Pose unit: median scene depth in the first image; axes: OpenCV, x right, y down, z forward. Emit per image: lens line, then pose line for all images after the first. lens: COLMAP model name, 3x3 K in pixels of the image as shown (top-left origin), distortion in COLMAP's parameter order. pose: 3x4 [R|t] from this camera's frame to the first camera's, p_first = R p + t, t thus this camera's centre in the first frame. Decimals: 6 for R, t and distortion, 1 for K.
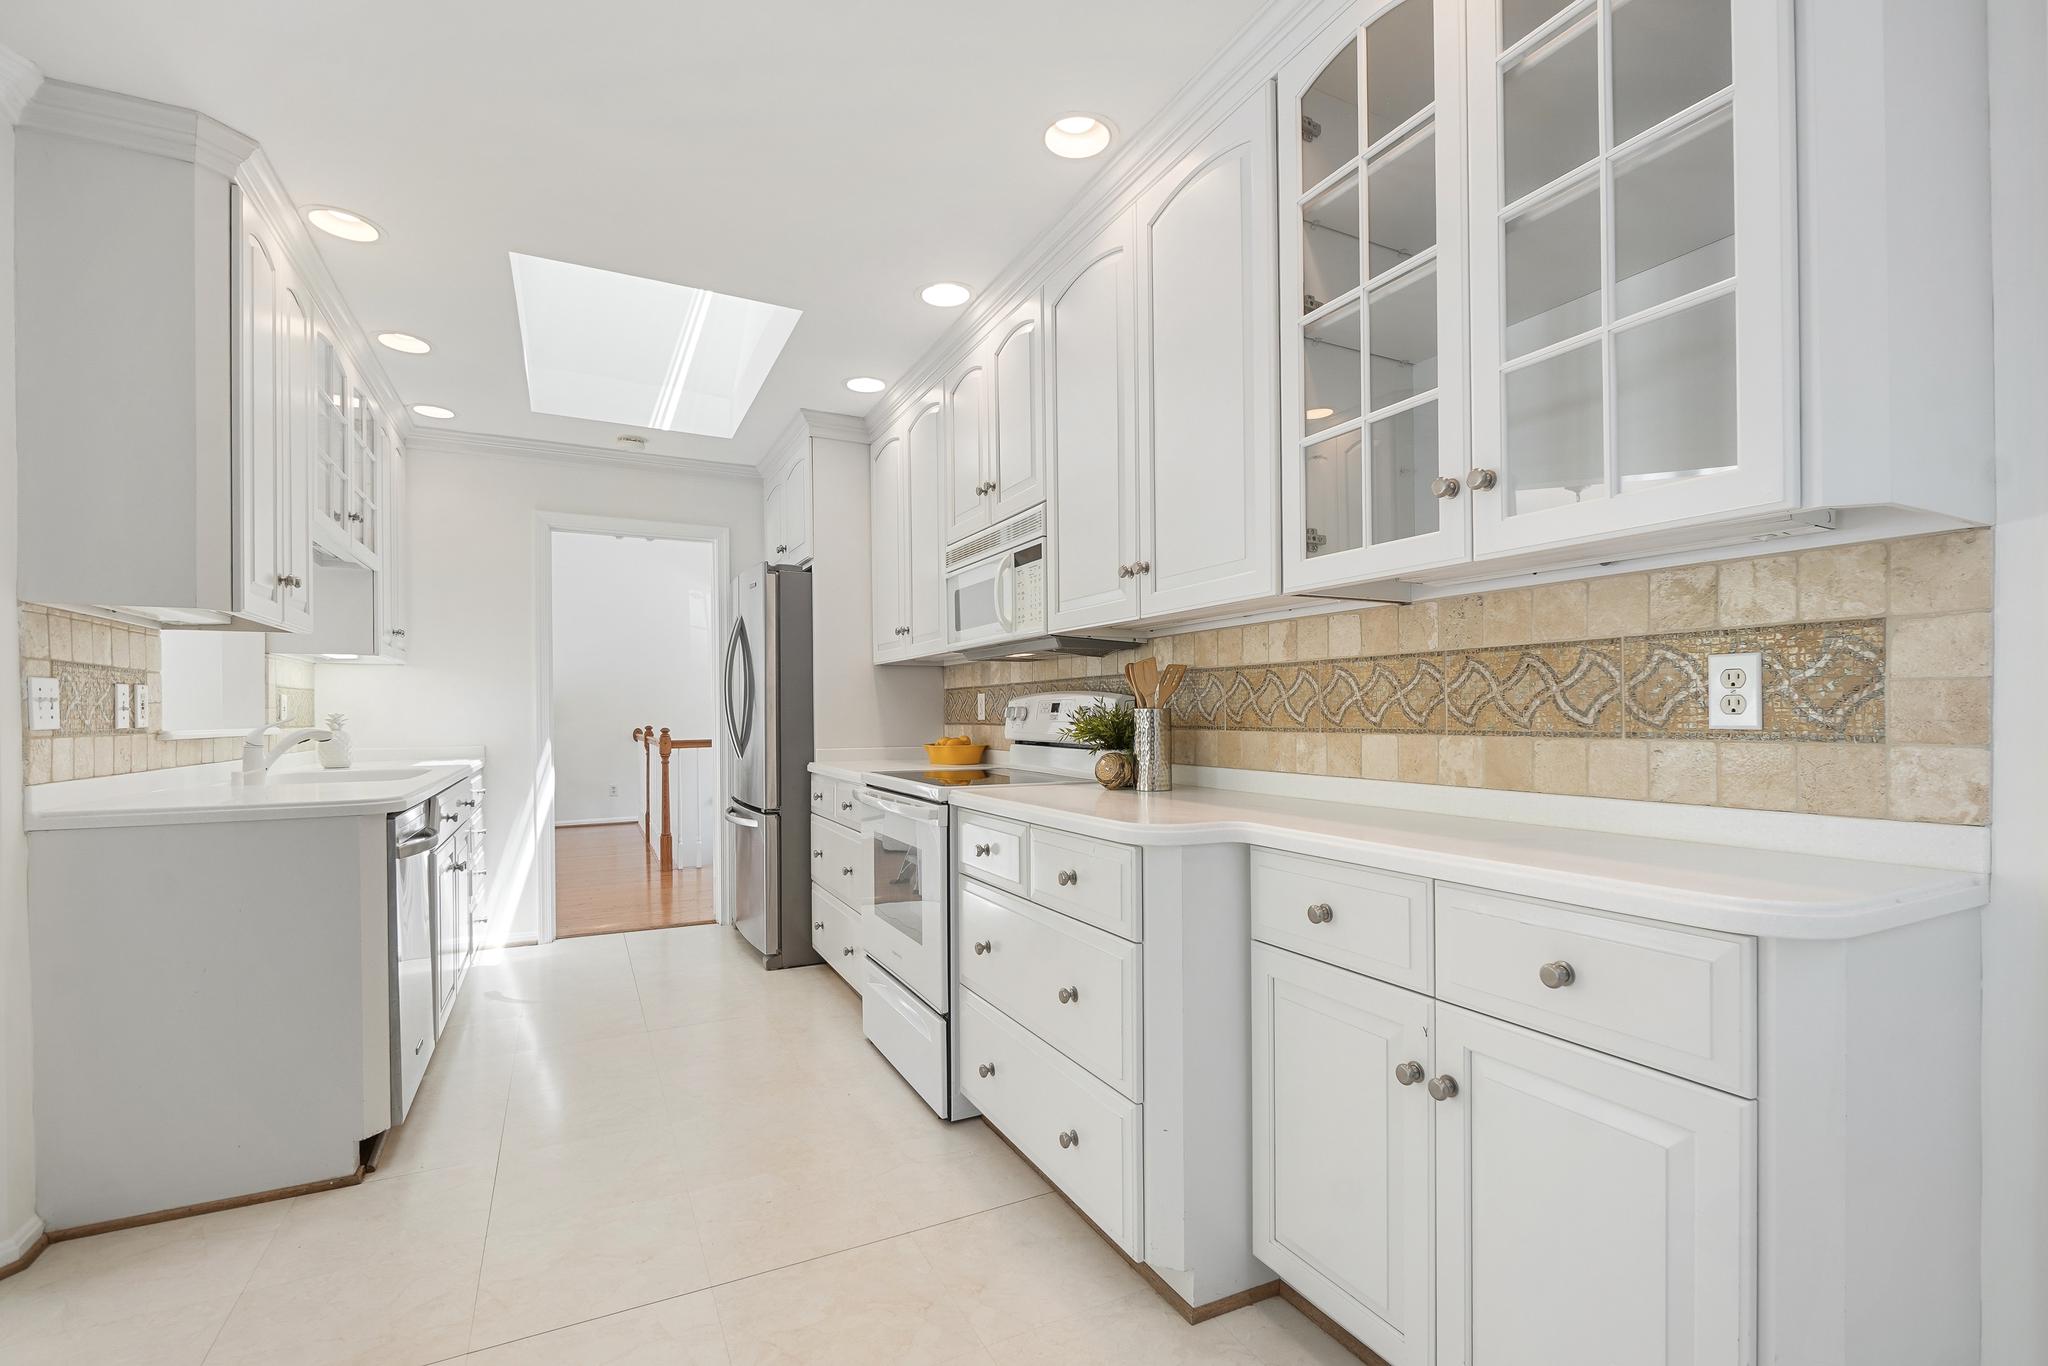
lens RADIAL K [[896.2, 0, 1043.0], [0, 896.2, 716.8], [0, 0, 1]] dist [-0.002381, -0.000824]
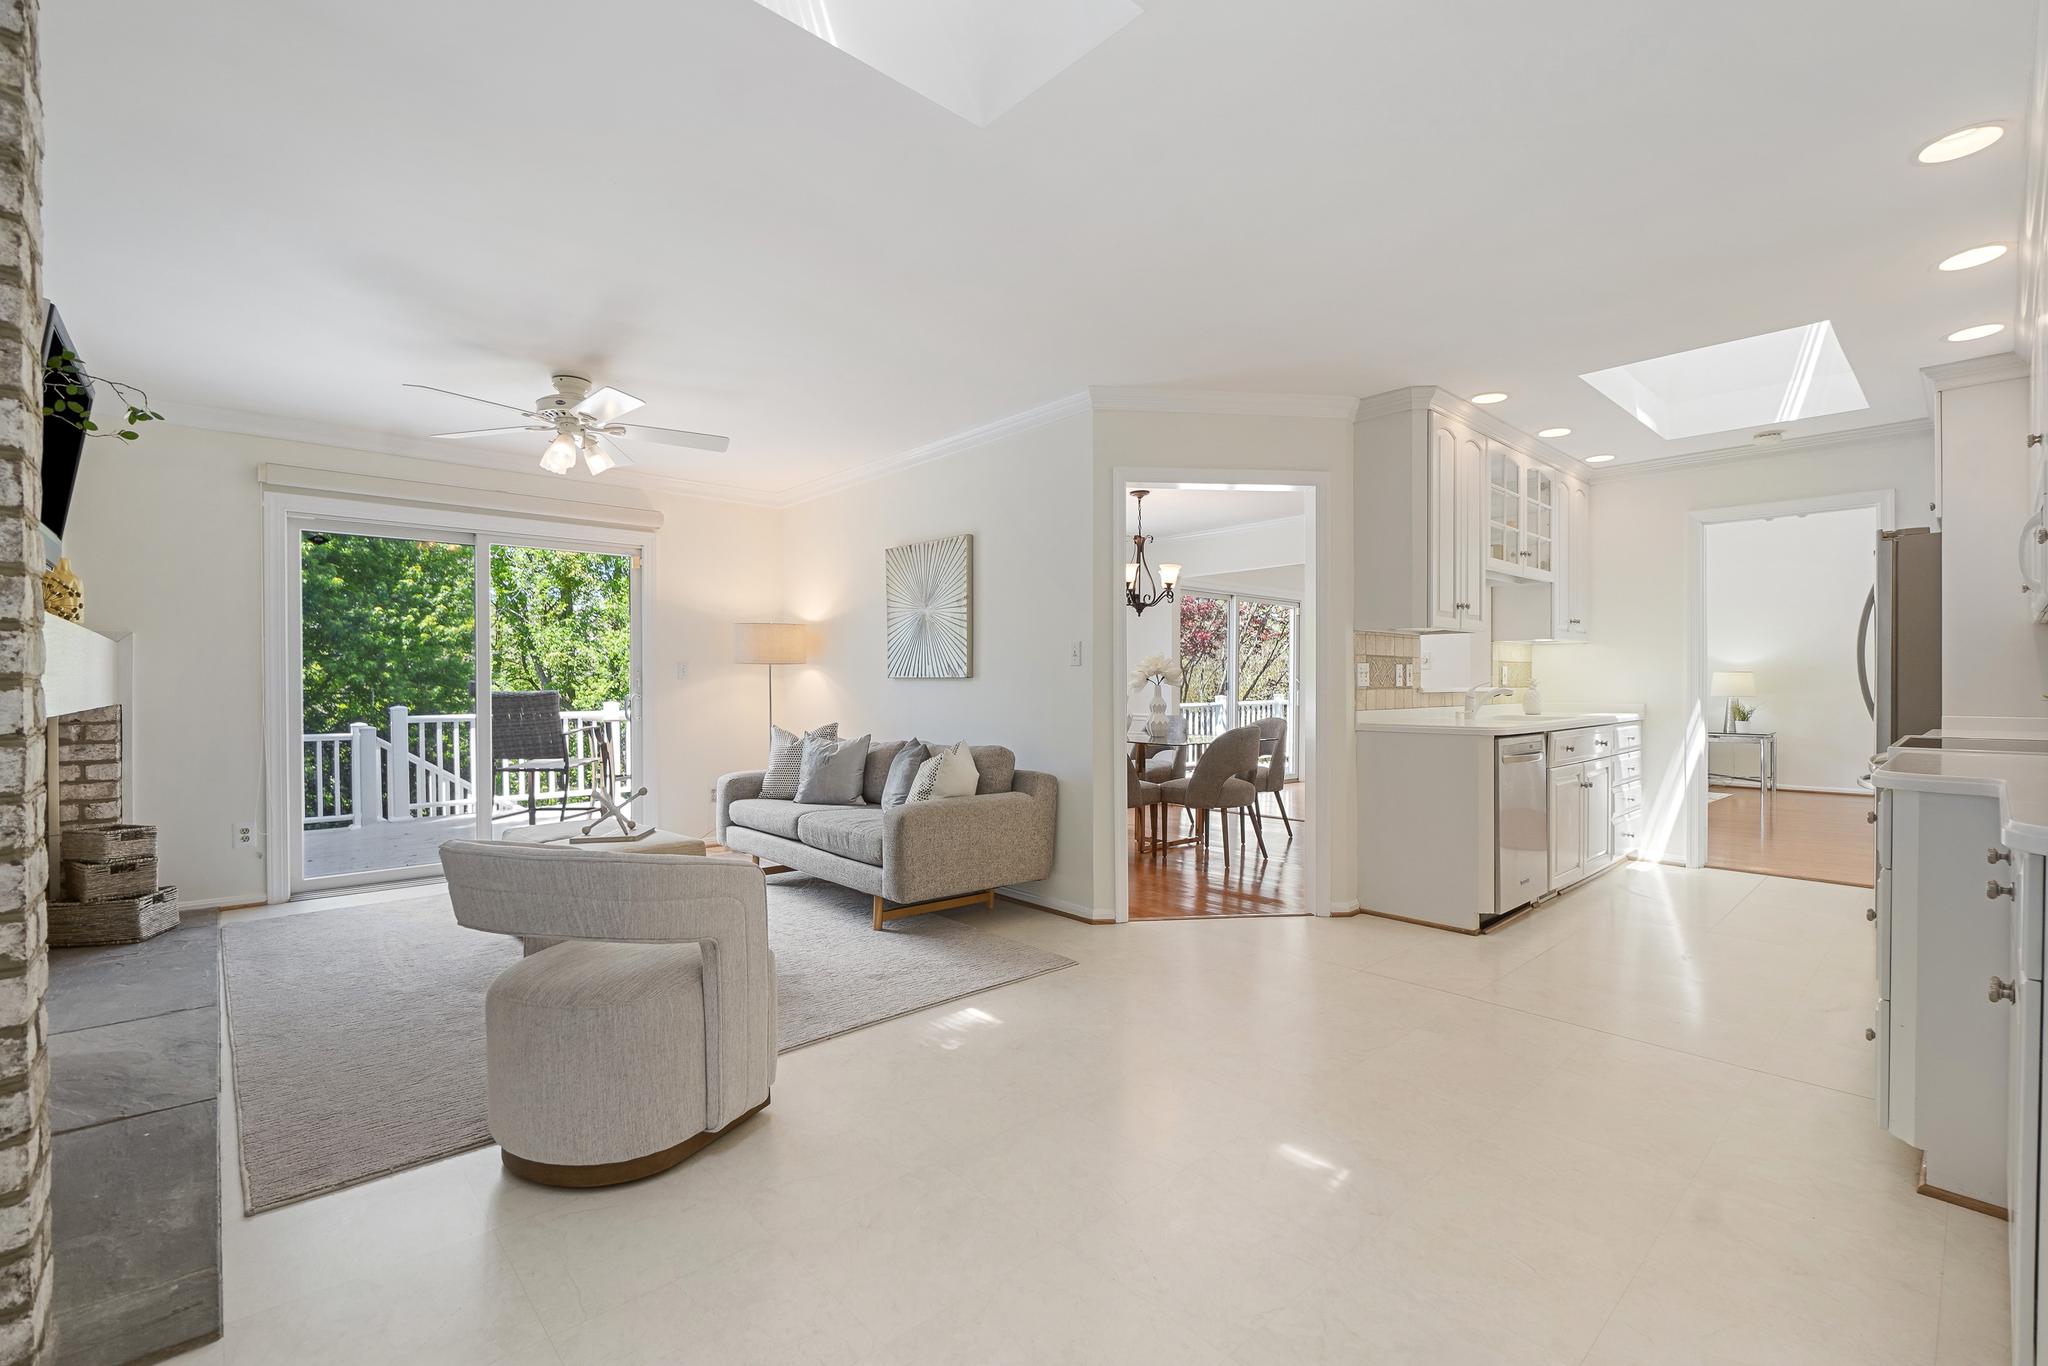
lens RADIAL K [[896.2, 0, 1026.6], [0, 896.2, 686.4], [0, 0, 1]] dist [-0.002381, -0.000824]
pose [[0.243471, 0.009543, -0.969861, 0.589666], [-0.002393, 0.999954, 0.009238, -0.002384], [0.969905, 0.000072, 0.243483, -0.253538]]
